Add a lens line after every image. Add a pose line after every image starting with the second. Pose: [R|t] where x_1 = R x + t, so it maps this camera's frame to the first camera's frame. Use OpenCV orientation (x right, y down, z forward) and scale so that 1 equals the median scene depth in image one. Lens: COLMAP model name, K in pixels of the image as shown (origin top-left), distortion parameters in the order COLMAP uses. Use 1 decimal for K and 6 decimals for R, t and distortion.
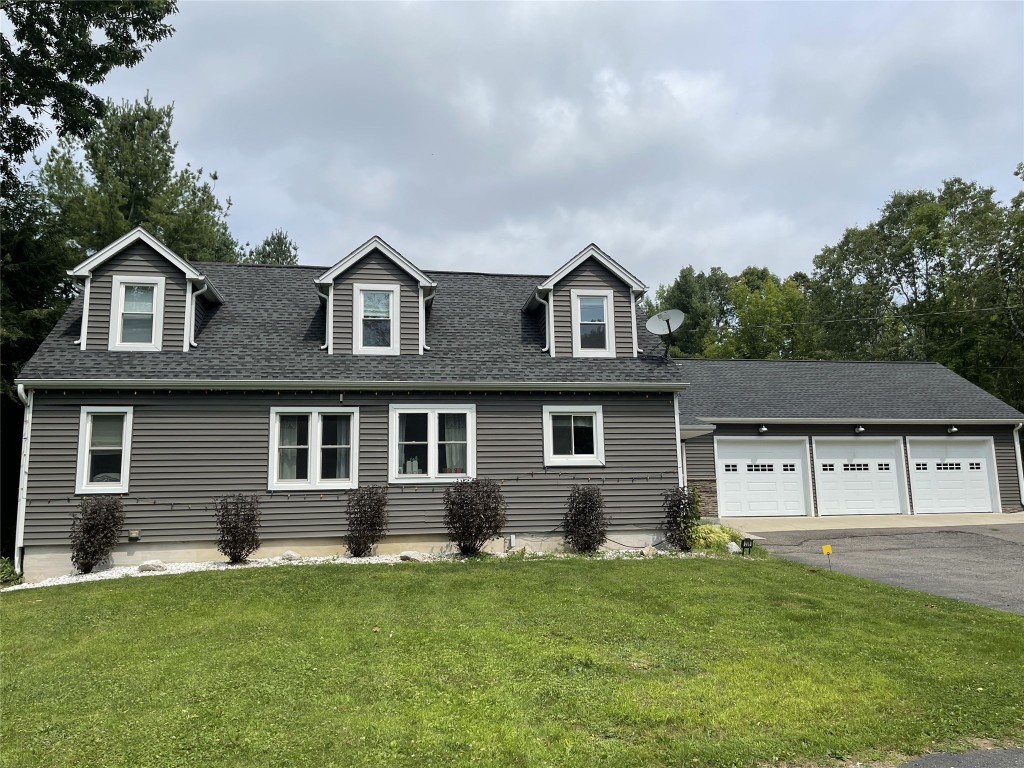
lens RADIAL K [[790.2, 0, 506.8], [0, 790.2, 383.3], [0, 0, 1]] dist [0.064155, -0.059537]
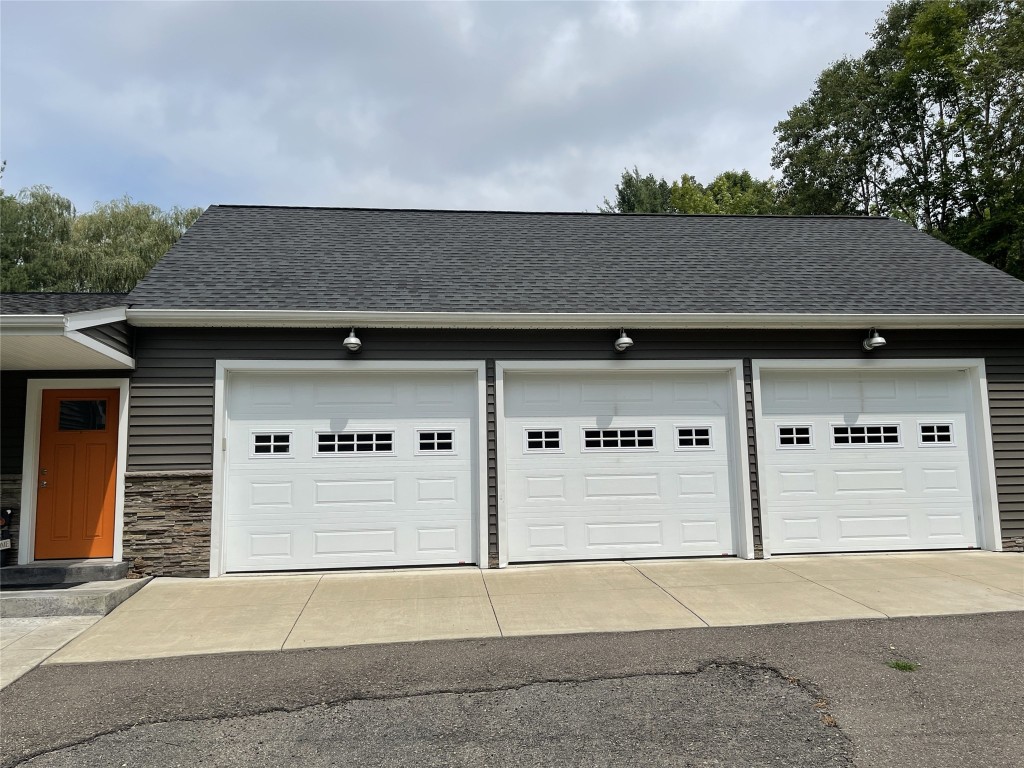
lens RADIAL K [[790.2, 0, 517.3], [0, 790.2, 382.7], [0, 0, 1]] dist [0.064155, -0.059537]
pose [[0.997741, -0.009675, -0.066475, 0.406055], [0.012203, 0.999214, 0.037717, 0.060854], [0.066058, -0.038443, 0.997075, 0.593884]]
